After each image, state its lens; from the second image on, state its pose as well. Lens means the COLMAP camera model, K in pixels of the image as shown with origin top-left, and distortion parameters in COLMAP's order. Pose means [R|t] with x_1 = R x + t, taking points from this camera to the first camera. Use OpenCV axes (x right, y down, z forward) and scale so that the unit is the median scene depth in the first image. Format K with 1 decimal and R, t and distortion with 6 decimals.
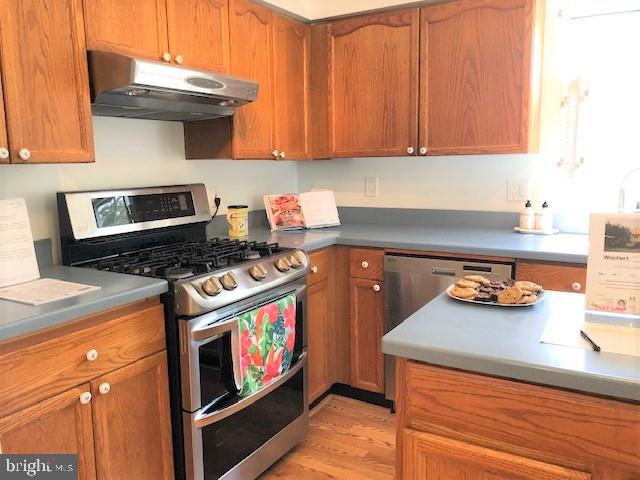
lens RADIAL K [[521.0, 0, 312.5], [0, 521.0, 233.3], [0, 0, 1]] dist [0.037198, -0.054349]
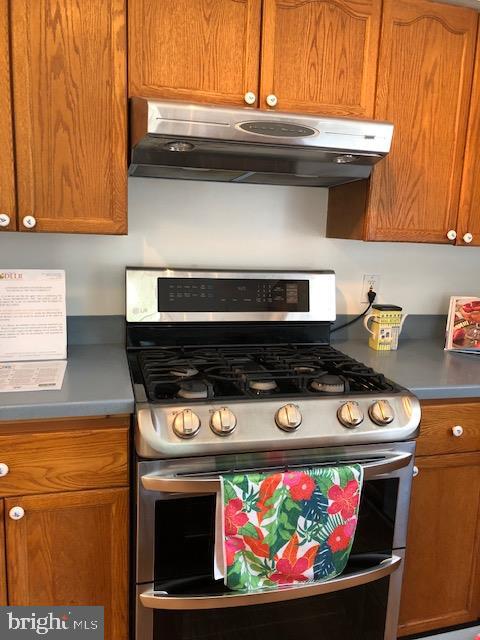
lens RADIAL K [[521.0, 0, 241.9], [0, 521.0, 316.6], [0, 0, 1]] dist [0.037198, -0.054349]
pose [[0.718016, 0.158673, -0.677699, 0.249482], [-0.144402, 0.986443, 0.077968, -0.082898], [0.680883, 0.041879, 0.731194, 0.436313]]
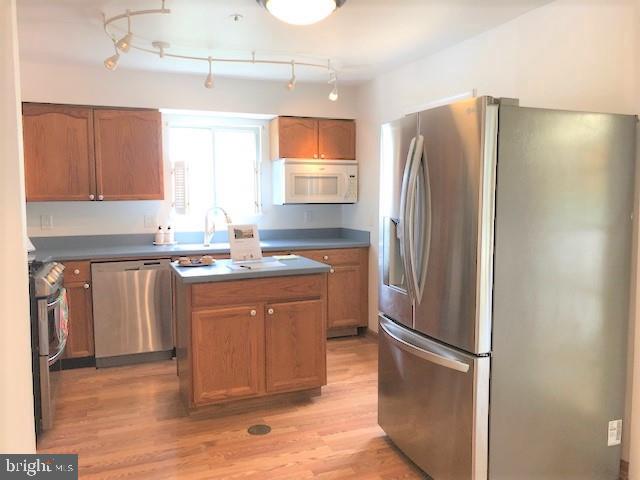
lens RADIAL K [[521.0, 0, 312.5], [0, 521.0, 233.3], [0, 0, 1]] dist [0.037198, -0.054349]
pose [[0.612204, -0.048448, 0.789214, -0.811399], [0.105412, 0.994212, -0.020737, 0.063127], [-0.783641, 0.095889, 0.613768, -0.579053]]
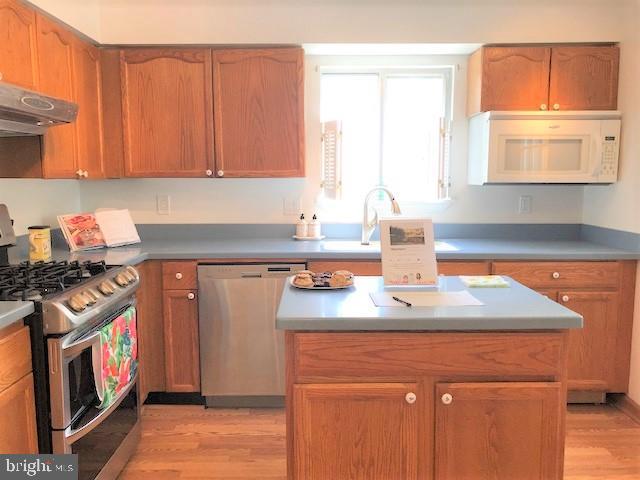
lens RADIAL K [[521.0, 0, 312.5], [0, 521.0, 233.3], [0, 0, 1]] dist [0.037198, -0.054349]
pose [[0.859880, -0.043697, 0.508622, -0.253018], [0.060803, 0.998004, -0.017052, 0.008111], [-0.506862, 0.045588, 0.860821, -0.105469]]
